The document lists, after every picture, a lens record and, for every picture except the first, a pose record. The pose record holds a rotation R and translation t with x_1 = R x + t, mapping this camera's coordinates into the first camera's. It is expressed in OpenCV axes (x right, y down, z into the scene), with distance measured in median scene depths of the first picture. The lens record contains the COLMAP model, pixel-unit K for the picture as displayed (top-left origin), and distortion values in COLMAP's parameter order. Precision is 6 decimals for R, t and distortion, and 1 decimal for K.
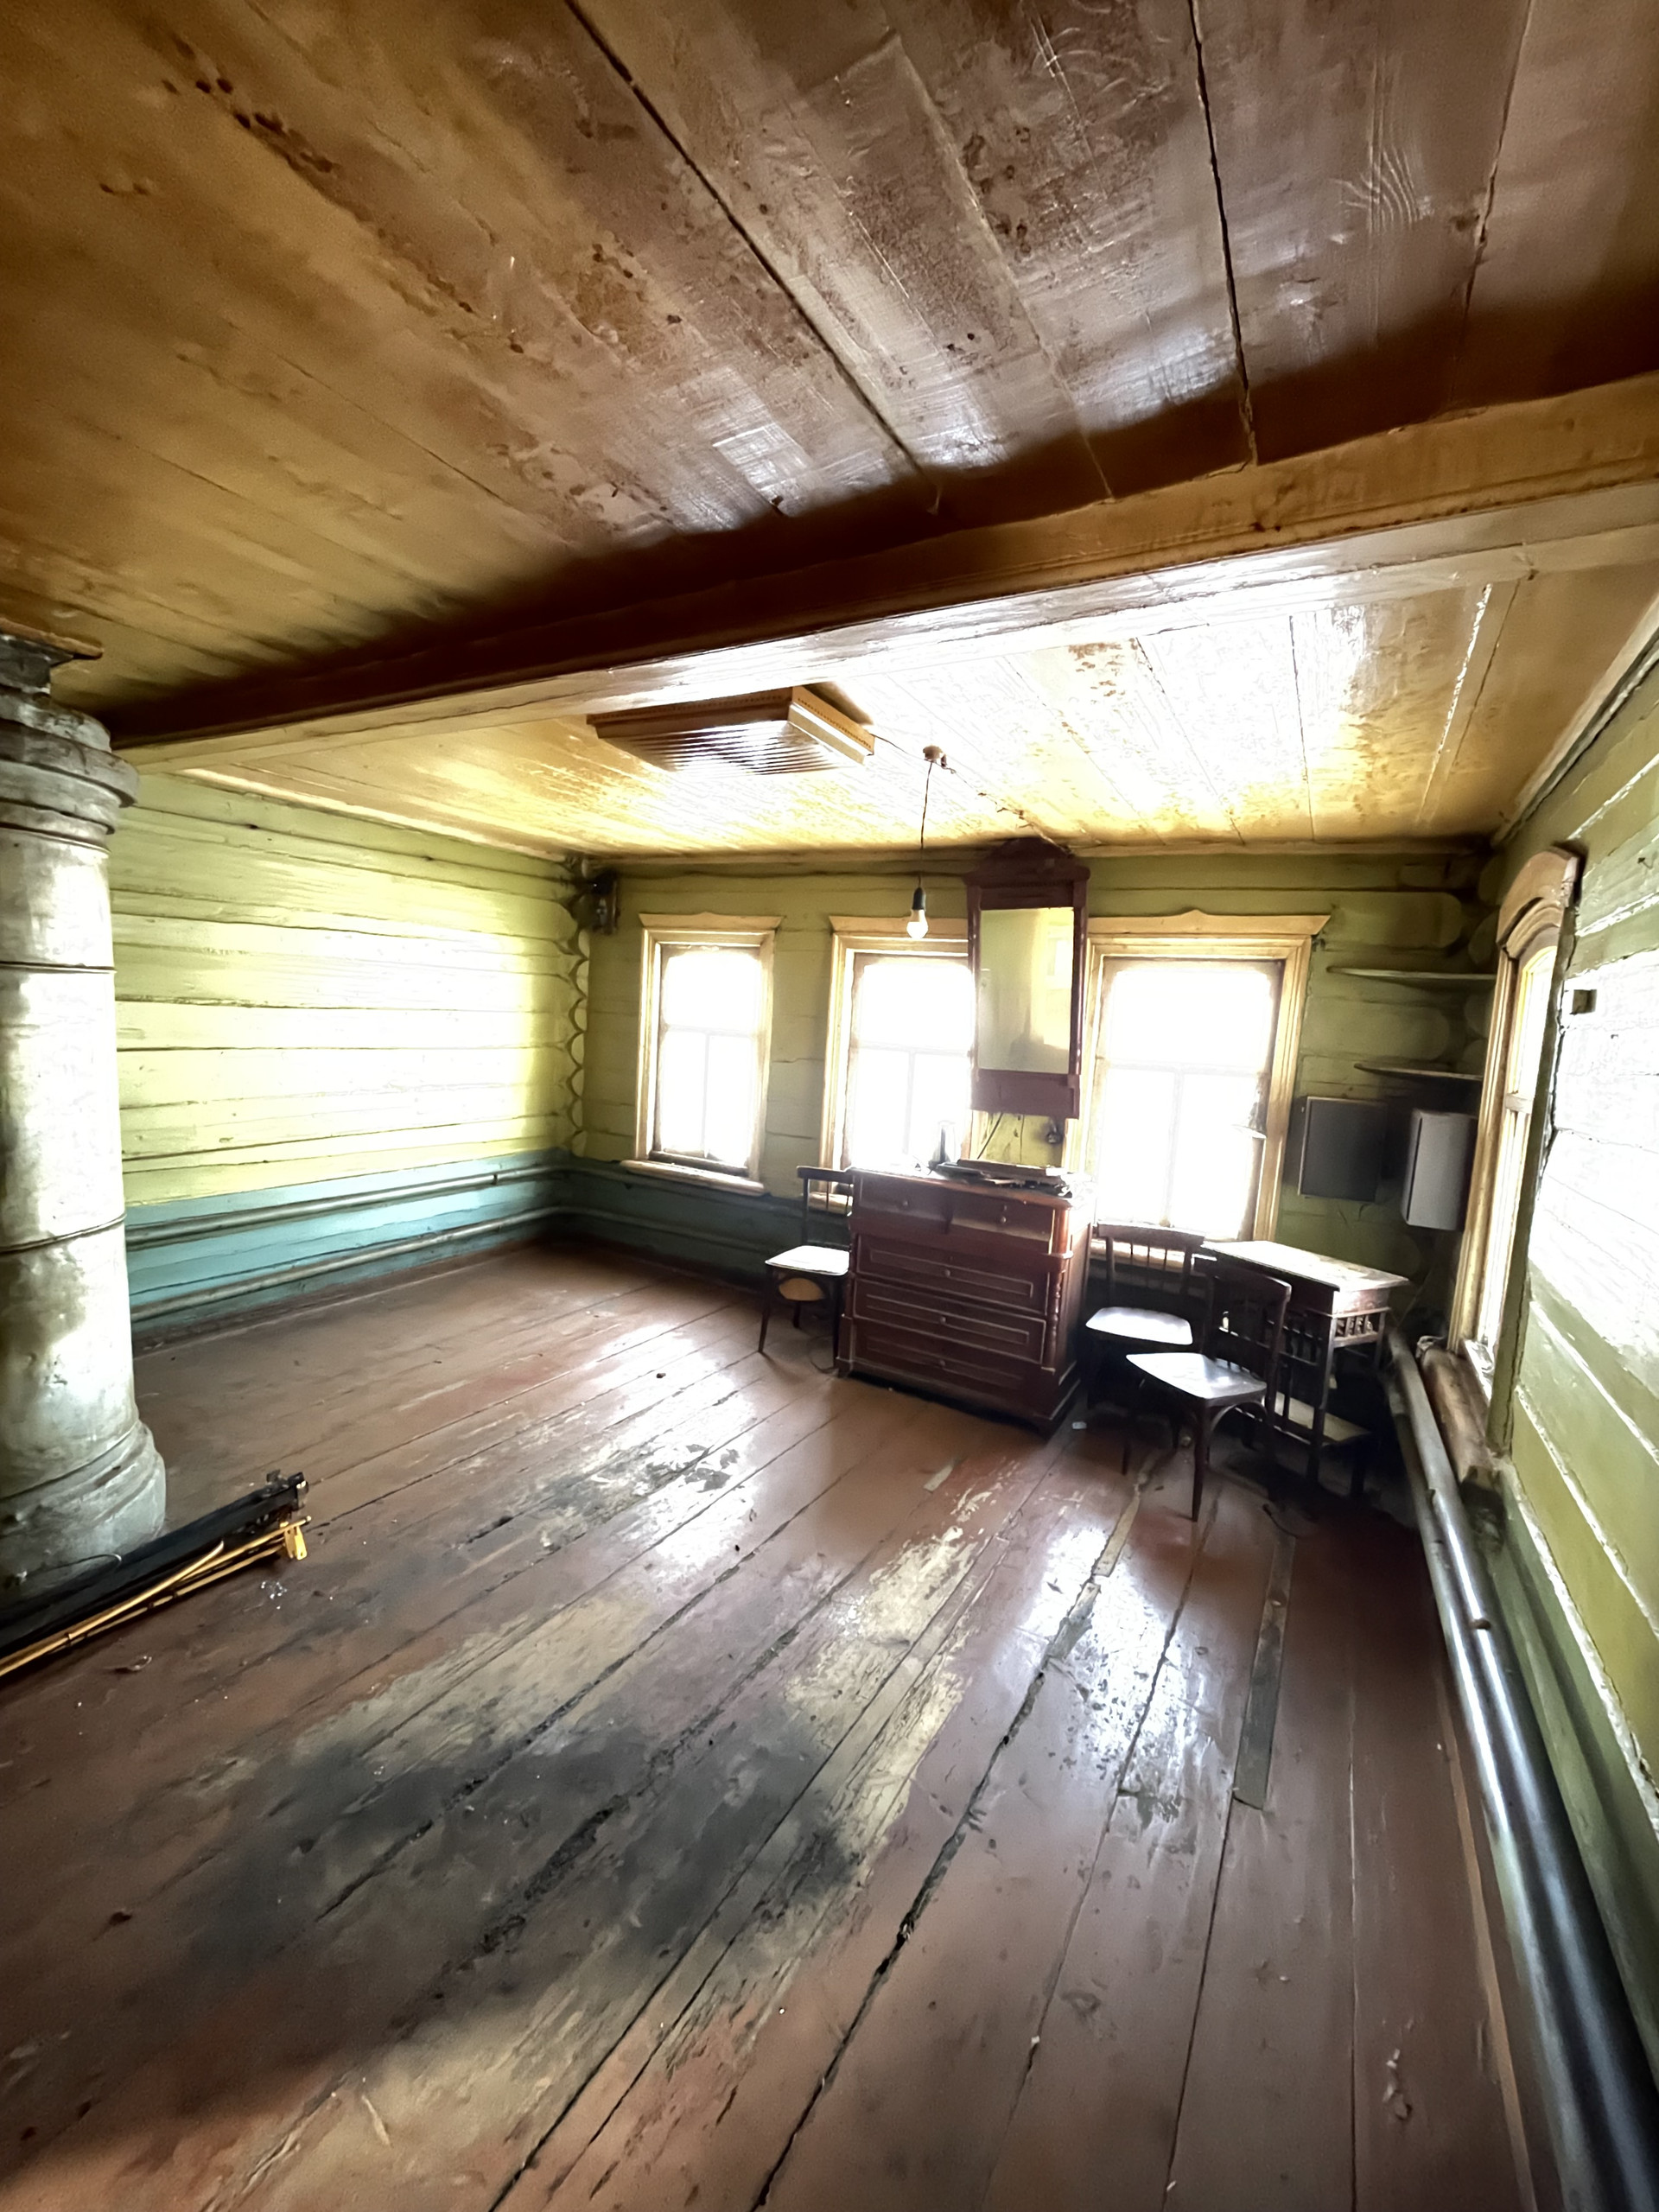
lens RADIAL K [[888.1, 0, 829.5], [0, 888.1, 1106.0], [0, 0, 1]] dist [-0.000525, 0.000362]
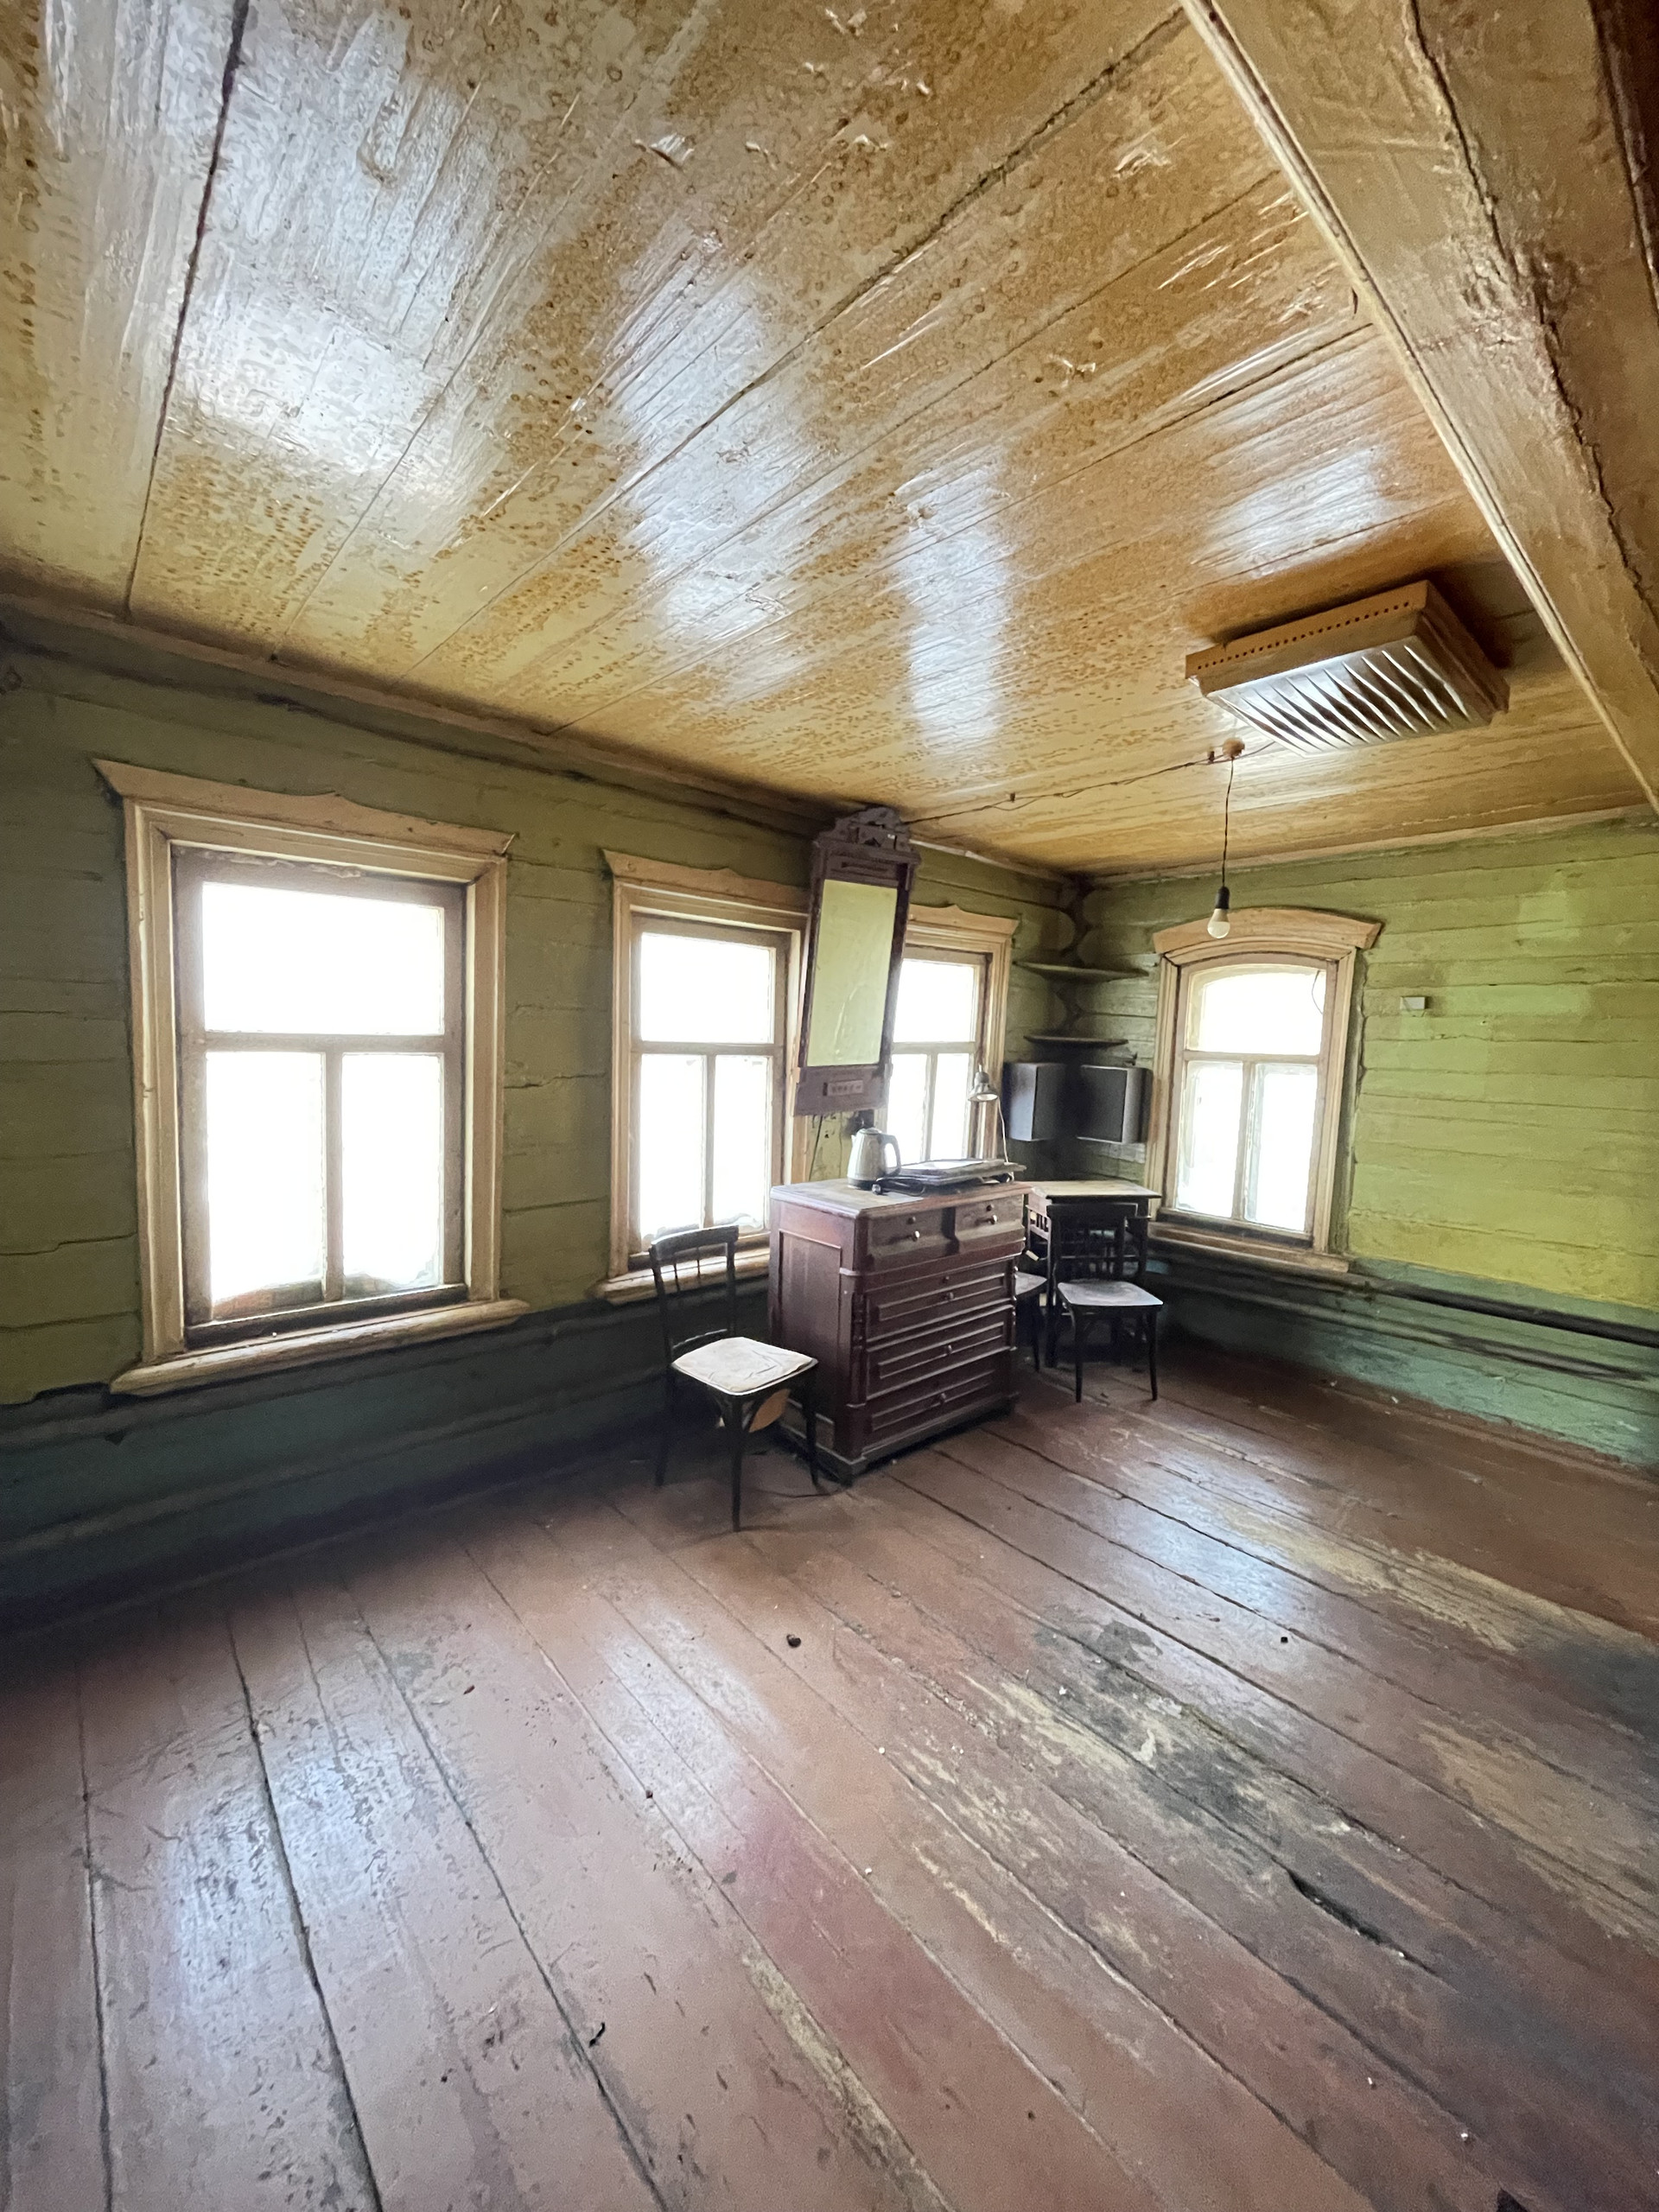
lens RADIAL K [[891.6, 0, 829.5], [0, 891.6, 1106.0], [0, 0, 1]] dist [-0.000623, -0.000127]
pose [[0.310542, -0.133430, 0.941148, -1.063086], [0.090602, 0.989746, 0.110424, -0.163196], [-0.946232, 0.050979, 0.319447, 1.197688]]
